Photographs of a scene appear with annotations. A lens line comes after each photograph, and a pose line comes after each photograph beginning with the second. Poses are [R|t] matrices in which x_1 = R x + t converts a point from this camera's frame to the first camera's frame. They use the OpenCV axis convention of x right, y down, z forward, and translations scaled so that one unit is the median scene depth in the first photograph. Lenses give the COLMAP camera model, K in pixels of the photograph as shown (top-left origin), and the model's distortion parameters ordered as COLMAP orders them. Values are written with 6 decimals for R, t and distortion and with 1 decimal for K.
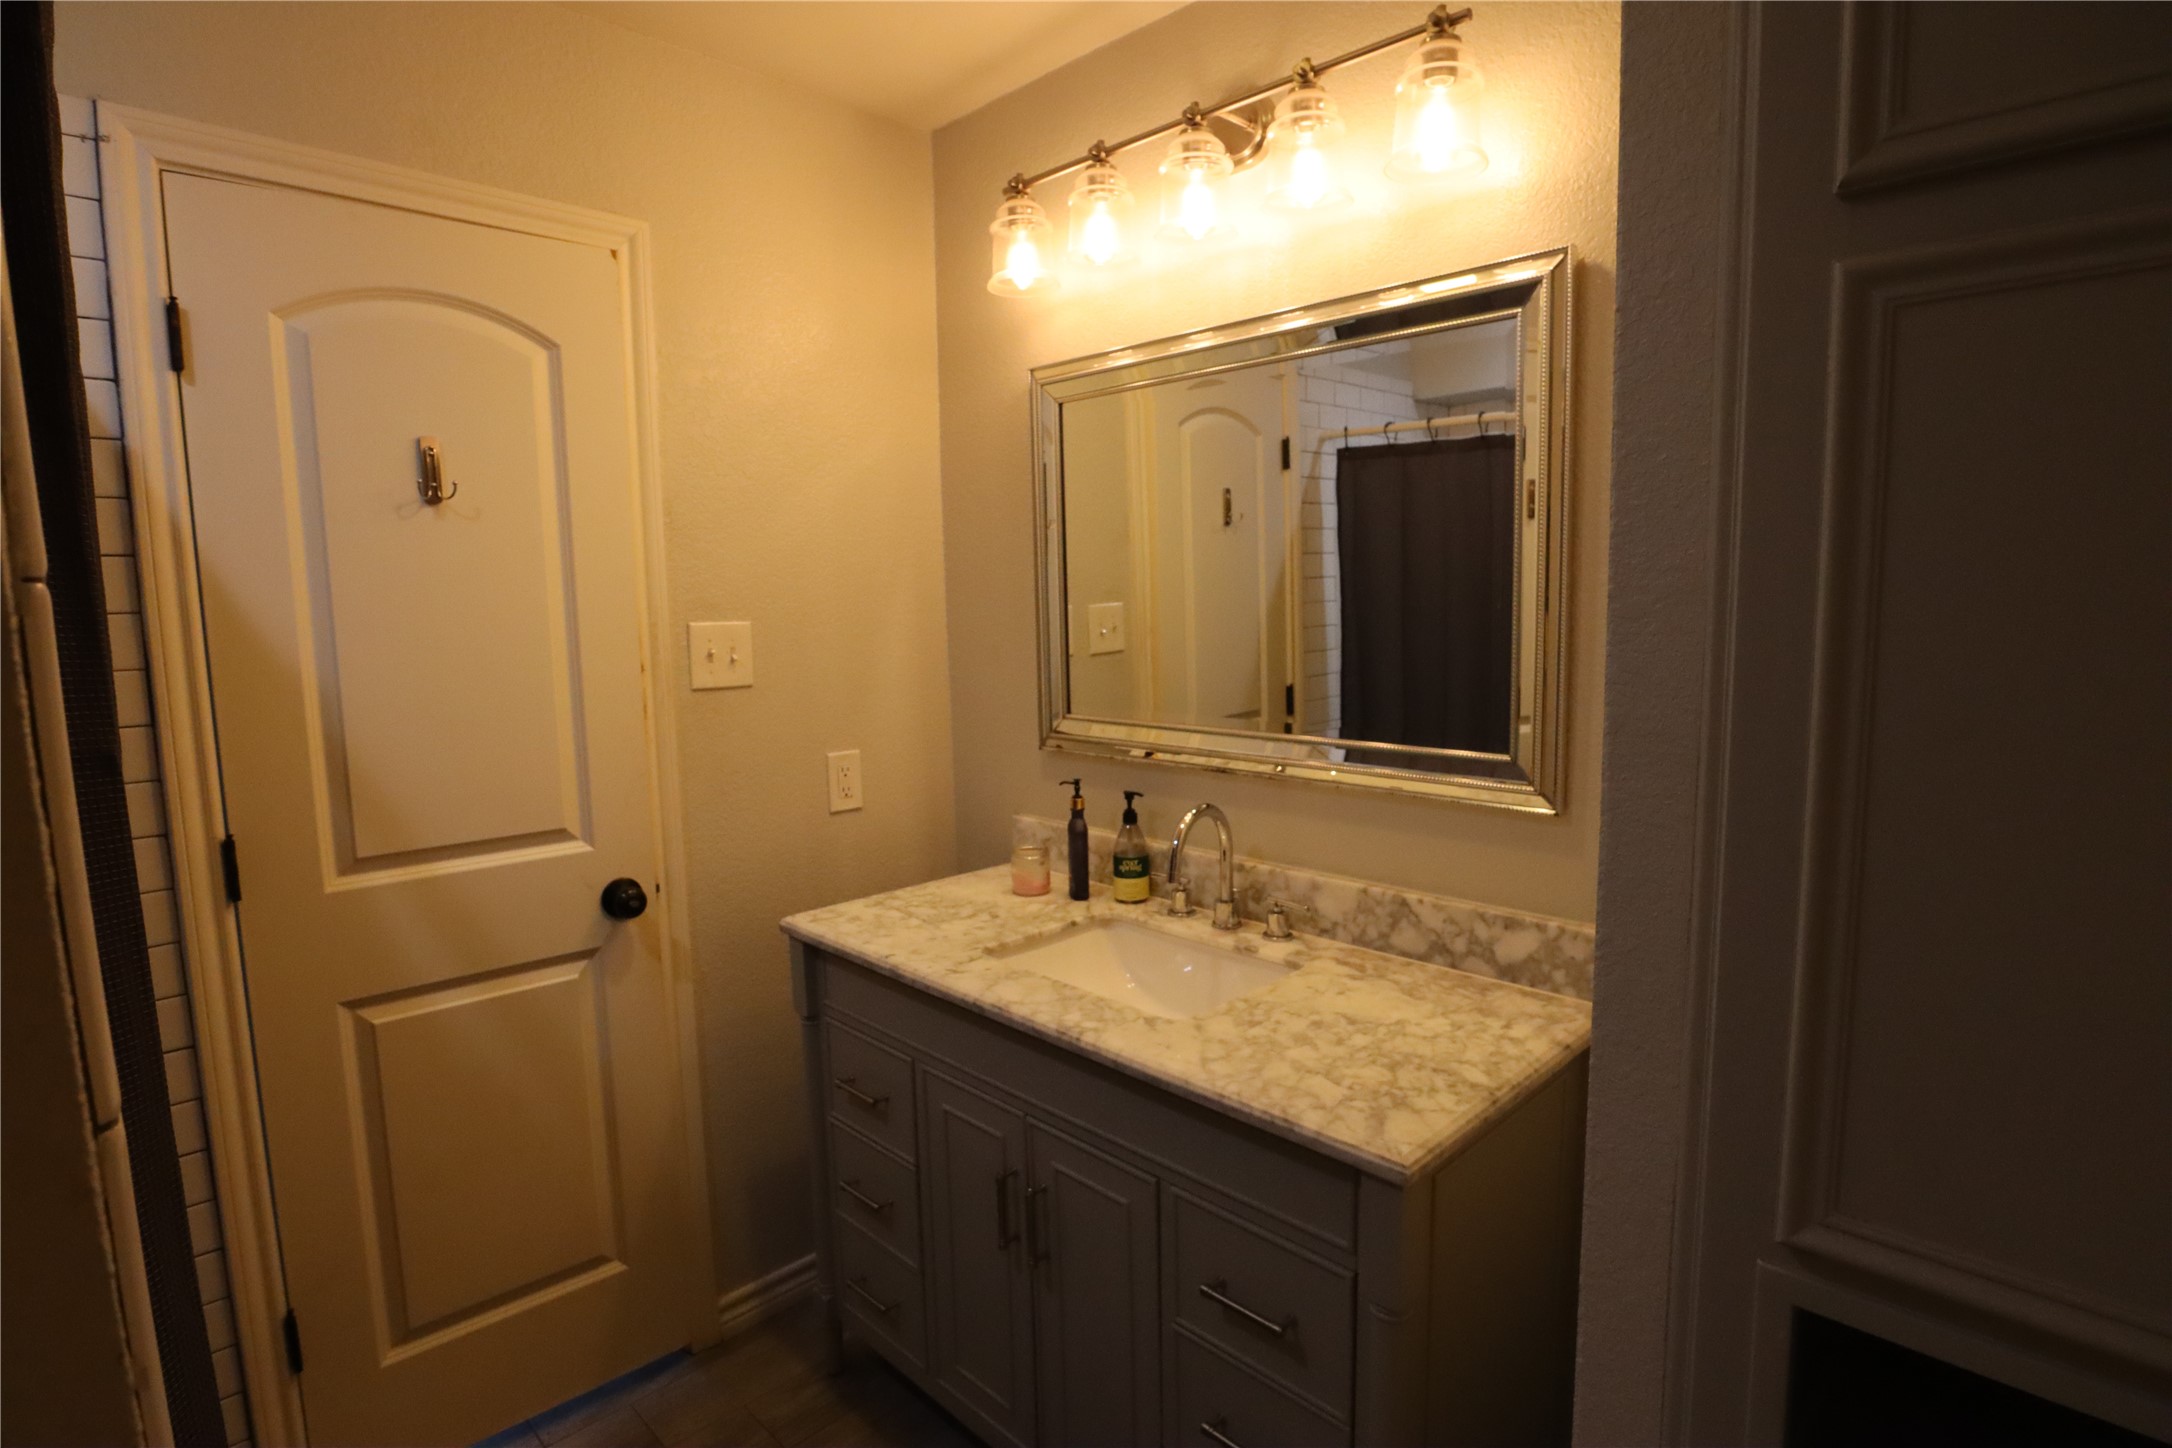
lens RADIAL K [[1116.3, 0, 1096.4], [0, 1116.3, 729.2], [0, 0, 1]] dist [-0.022576, 0.001068]
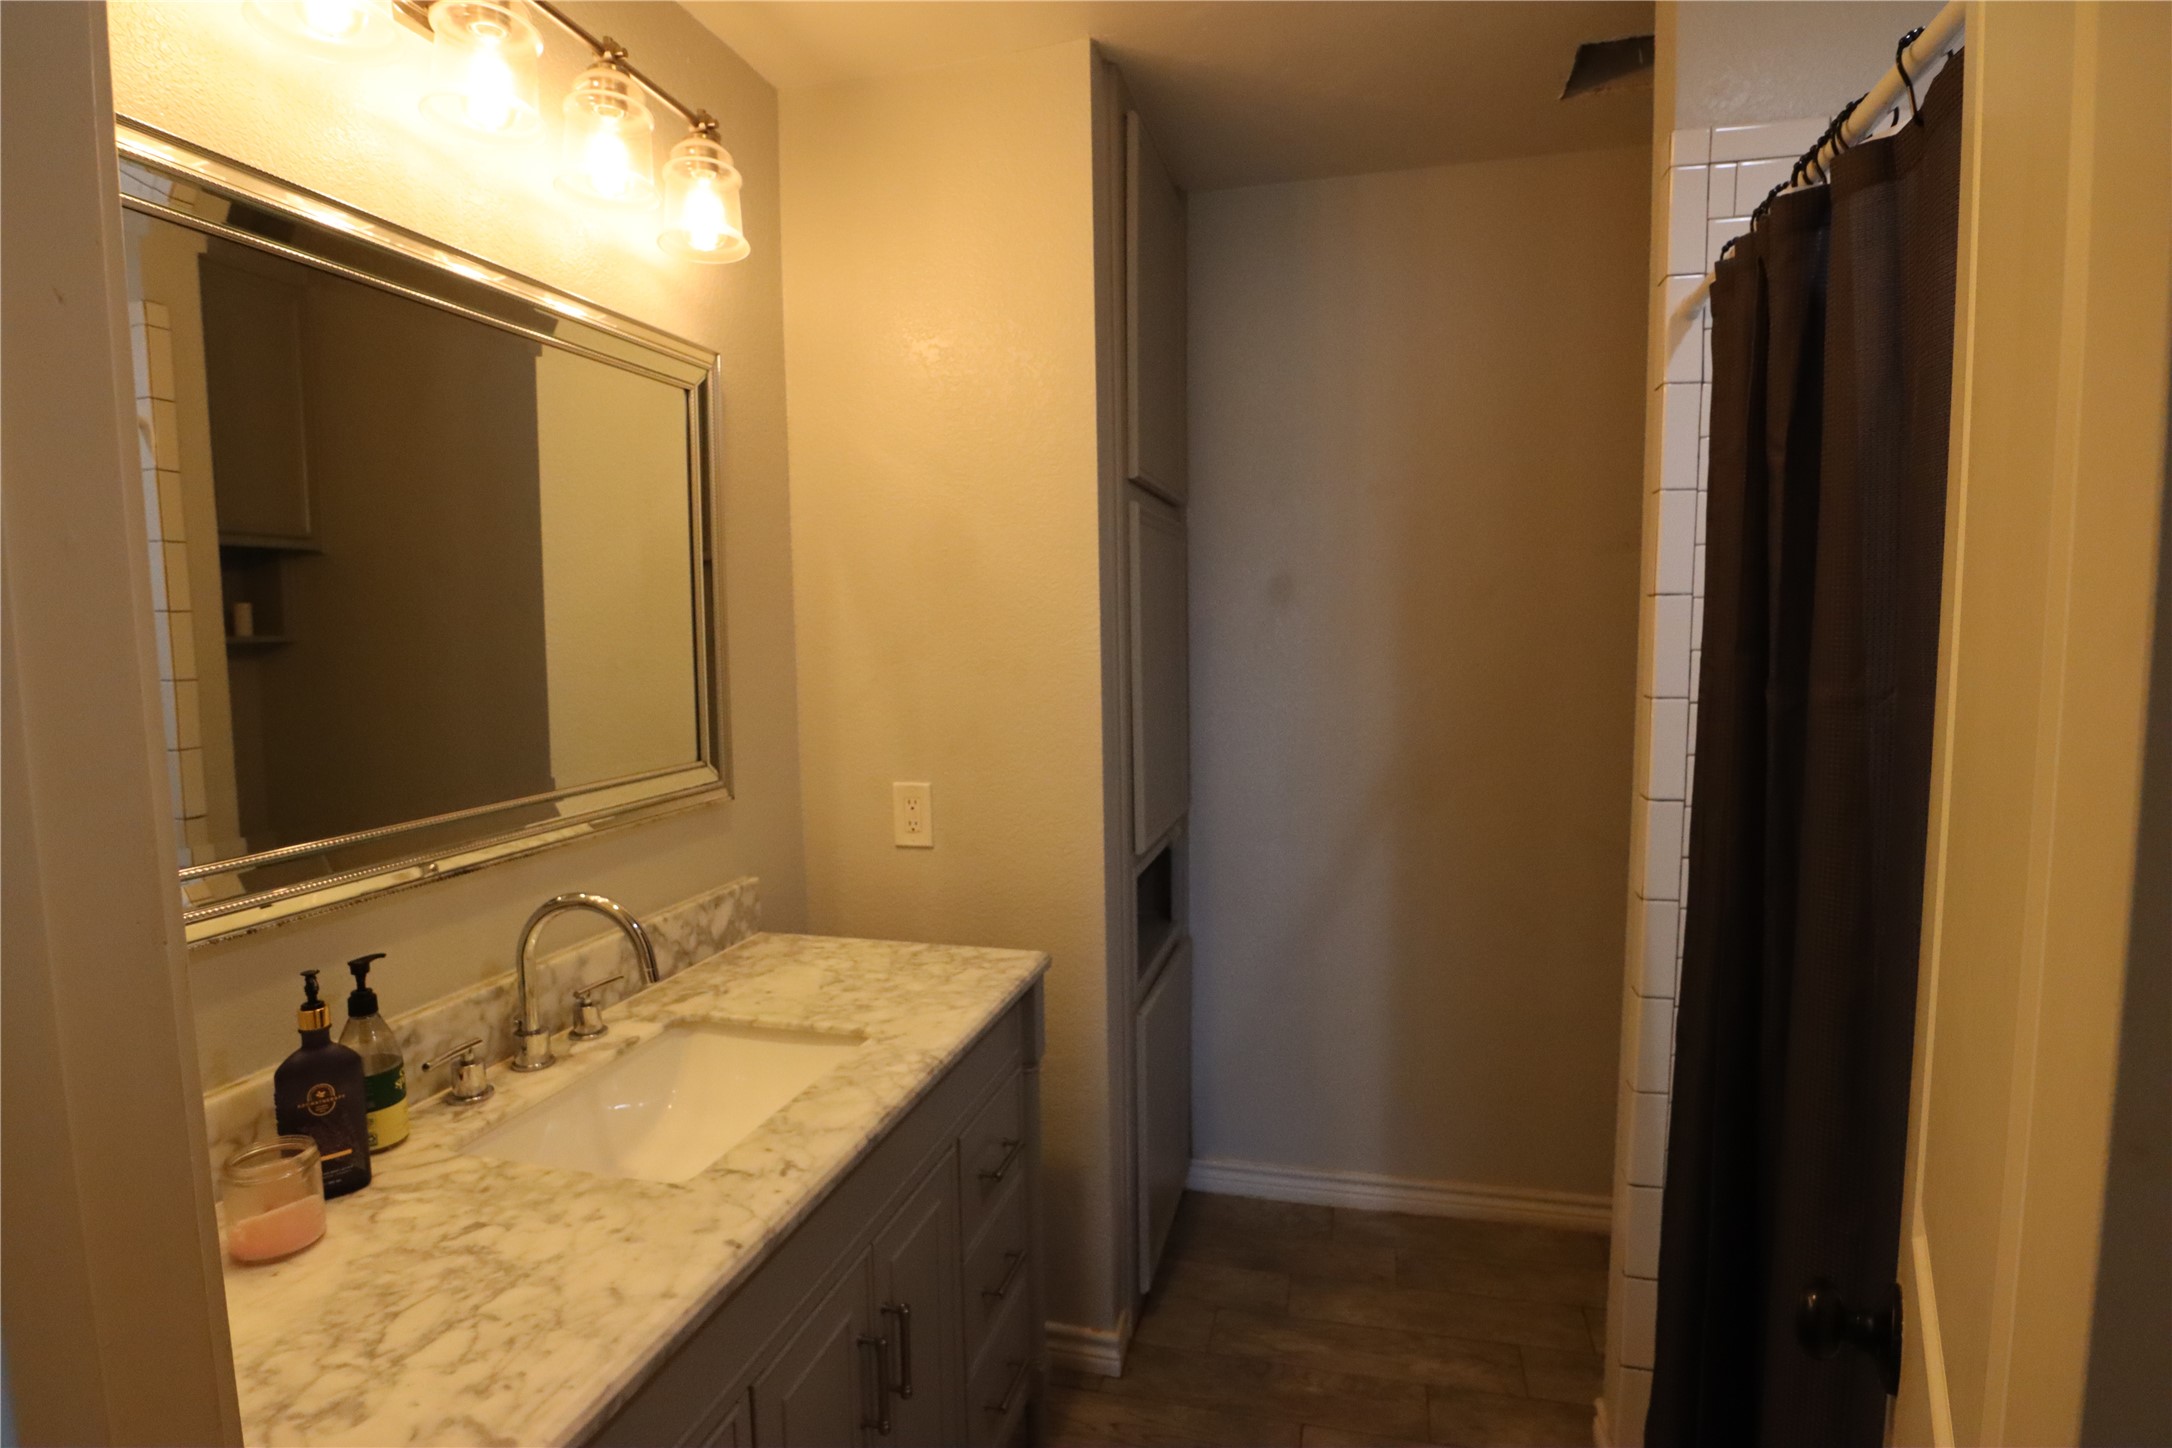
lens RADIAL K [[1116.3, 0, 1096.4], [0, 1116.3, 729.2], [0, 0, 1]] dist [-0.022576, 0.001068]
pose [[-0.519210, -0.052440, 0.853036, -0.815654], [0.127948, 0.982098, 0.138252, -0.114709], [-0.845015, 0.180926, -0.503205, 1.187893]]
